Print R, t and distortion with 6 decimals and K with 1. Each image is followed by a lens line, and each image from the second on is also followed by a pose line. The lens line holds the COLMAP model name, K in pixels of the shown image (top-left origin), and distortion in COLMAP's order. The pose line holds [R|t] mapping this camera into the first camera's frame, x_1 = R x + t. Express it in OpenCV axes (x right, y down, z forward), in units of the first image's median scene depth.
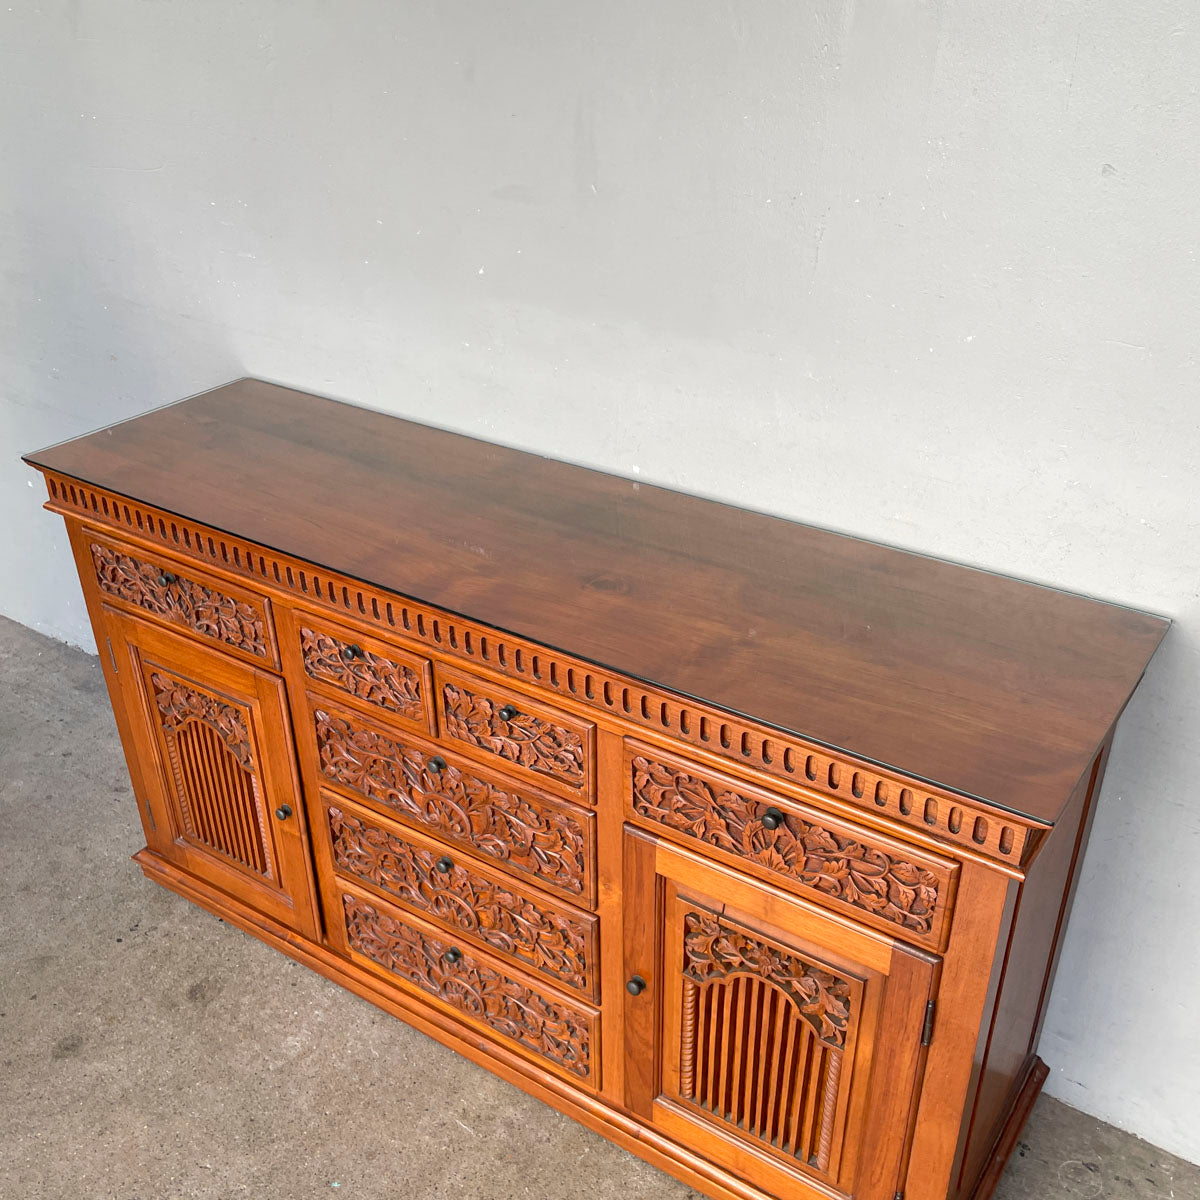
lens RADIAL K [[1285.2, 0, 599.5], [0, 1285.2, 642.5], [0, 0, 1]] dist [0.029584, 0.000000]
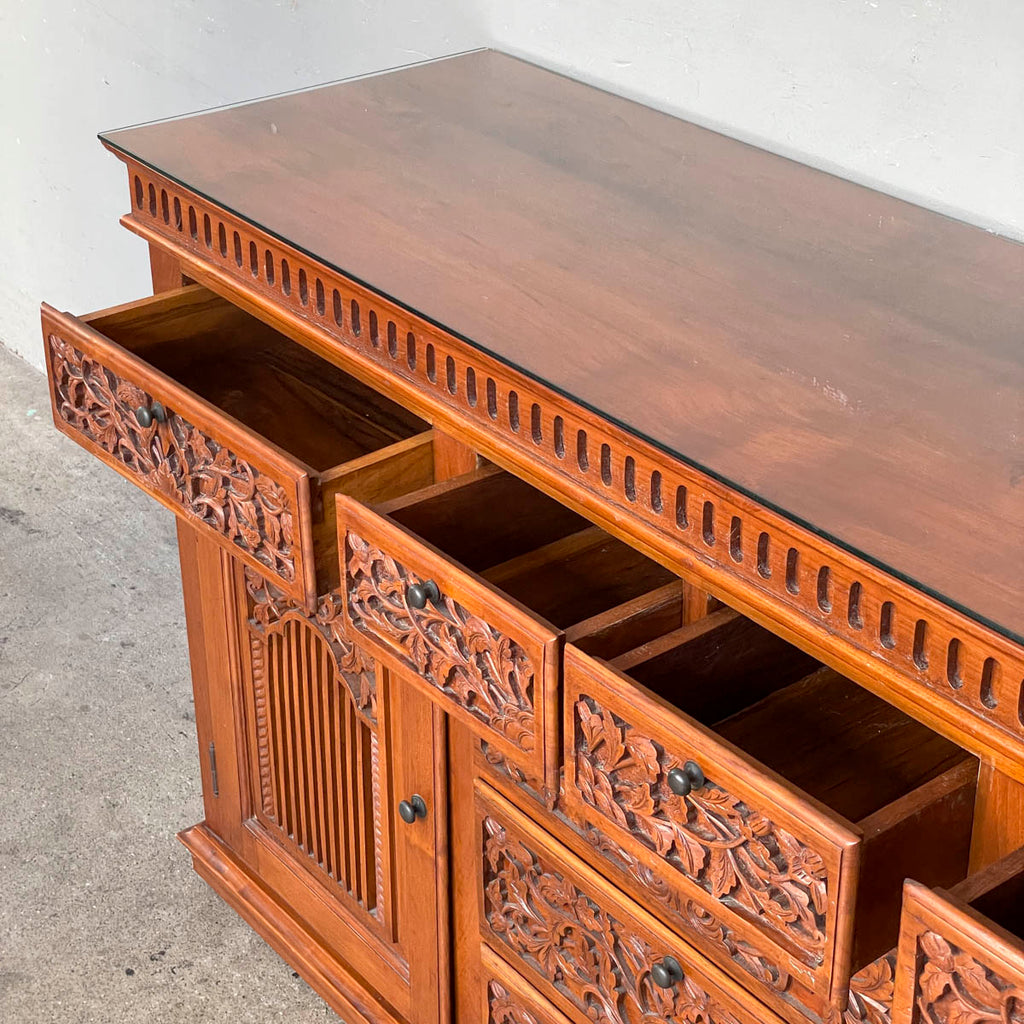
lens RADIAL K [[2077.0, 0, 465.4], [0, 2077.0, 481.0], [0, 0, 1]] dist [0.113048, 0.000000]
pose [[0.944327, 0.148701, -0.293486, 0.021927], [-0.161328, 0.986715, -0.019152, 0.005839], [0.286740, 0.065433, 0.955771, 0.153259]]
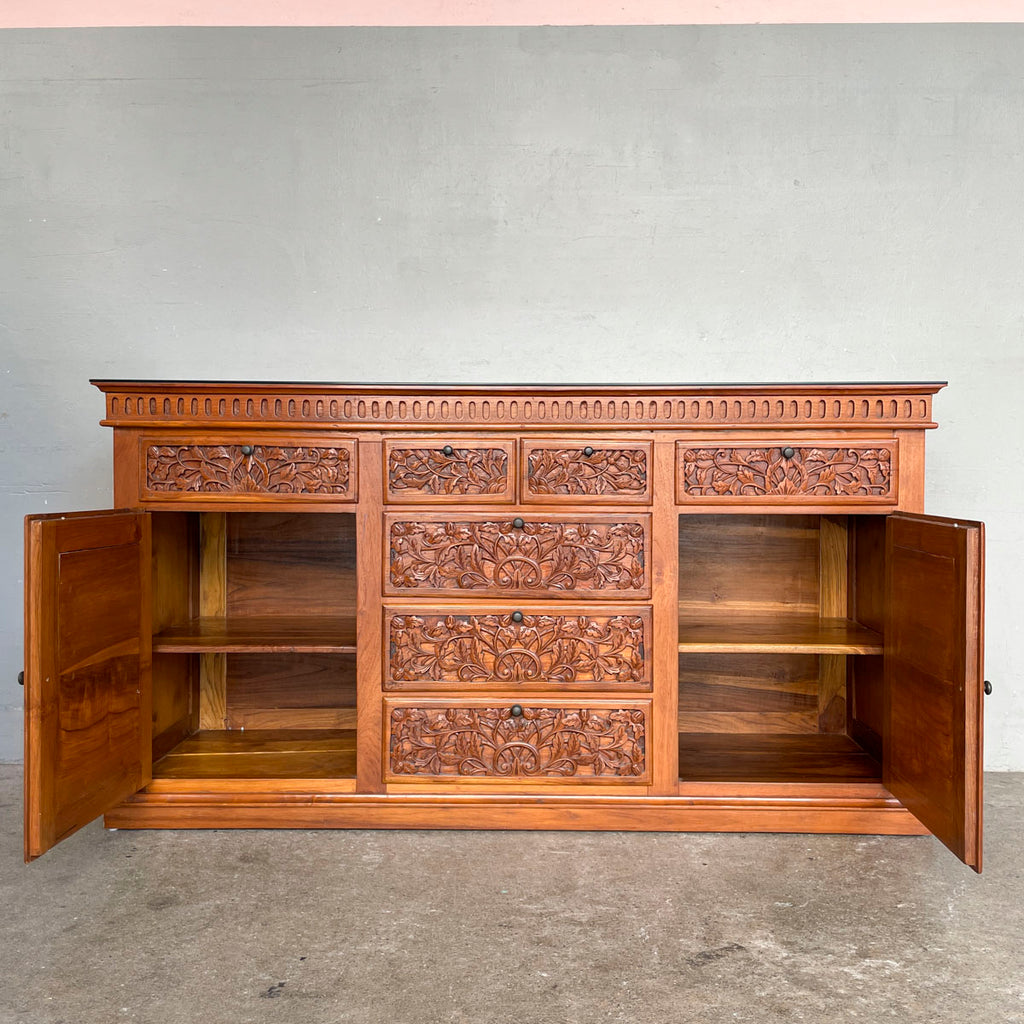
lens RADIAL K [[1035.2, 0, 533.6], [0, 1035.2, 503.1], [0, 0, 1]] dist [0.043174, 0.000000]
pose [[0.833697, -0.002043, 0.552218, -0.680964], [0.277074, 0.866558, -0.415099, 0.508615], [-0.477681, 0.499073, 0.723013, 0.163095]]
